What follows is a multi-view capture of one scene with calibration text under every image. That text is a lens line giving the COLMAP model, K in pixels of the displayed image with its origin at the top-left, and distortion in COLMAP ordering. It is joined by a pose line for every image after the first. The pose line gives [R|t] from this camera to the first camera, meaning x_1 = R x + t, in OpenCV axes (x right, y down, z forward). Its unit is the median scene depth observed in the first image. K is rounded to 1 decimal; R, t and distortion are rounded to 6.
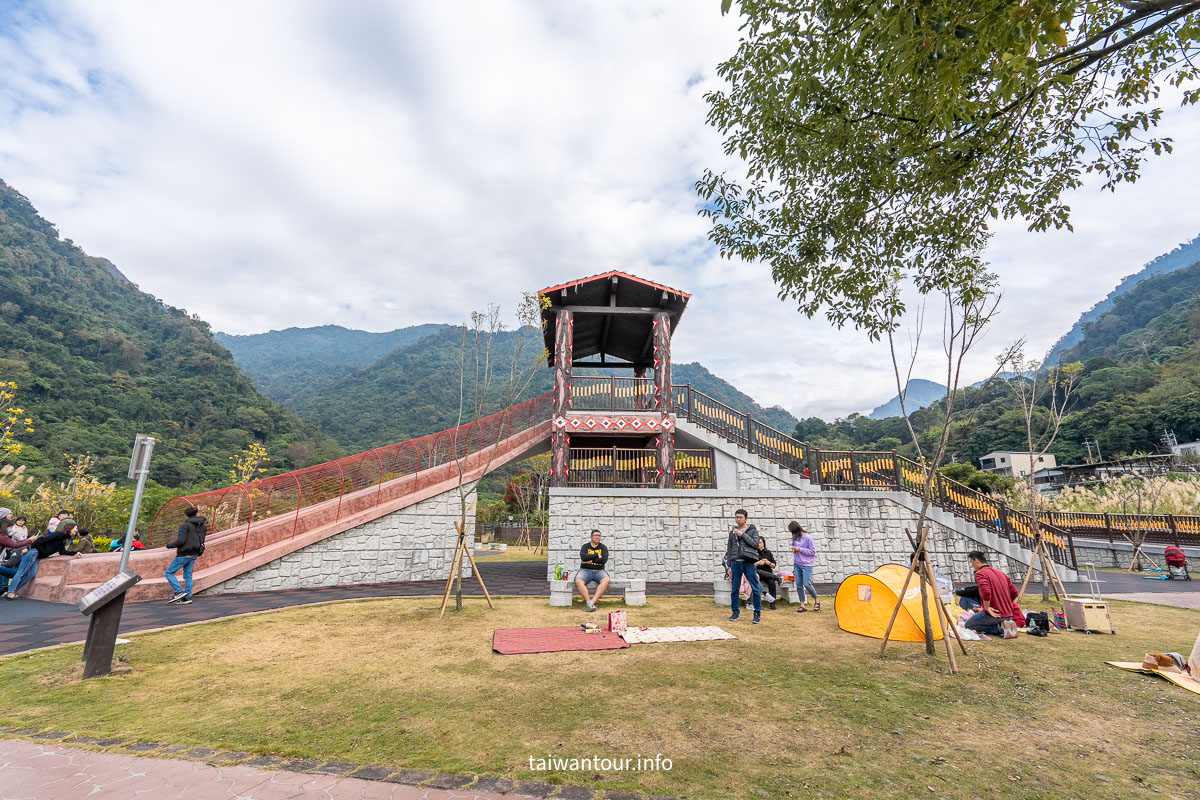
lens RADIAL K [[521.7, 0, 600.0], [0, 521.7, 400.0], [0, 0, 1]] dist [-0.002735, -0.000252]
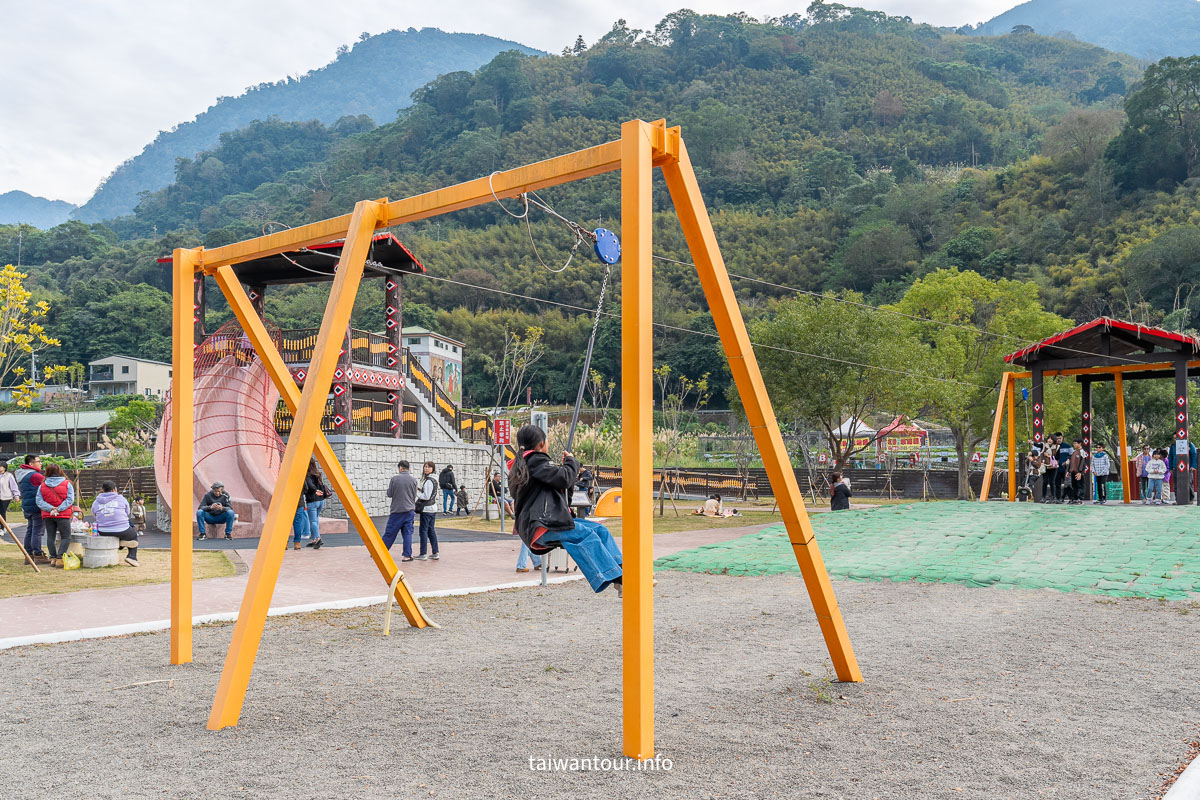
lens RADIAL K [[1028.4, 0, 599.6], [0, 1028.4, 449.3], [0, 0, 1]] dist [0.036319, -0.001979]
pose [[0.370429, 0.015259, 0.928736, -0.142187], [-0.217045, 0.973607, 0.070573, -0.005082], [-0.903147, -0.227720, 0.363964, -0.018915]]
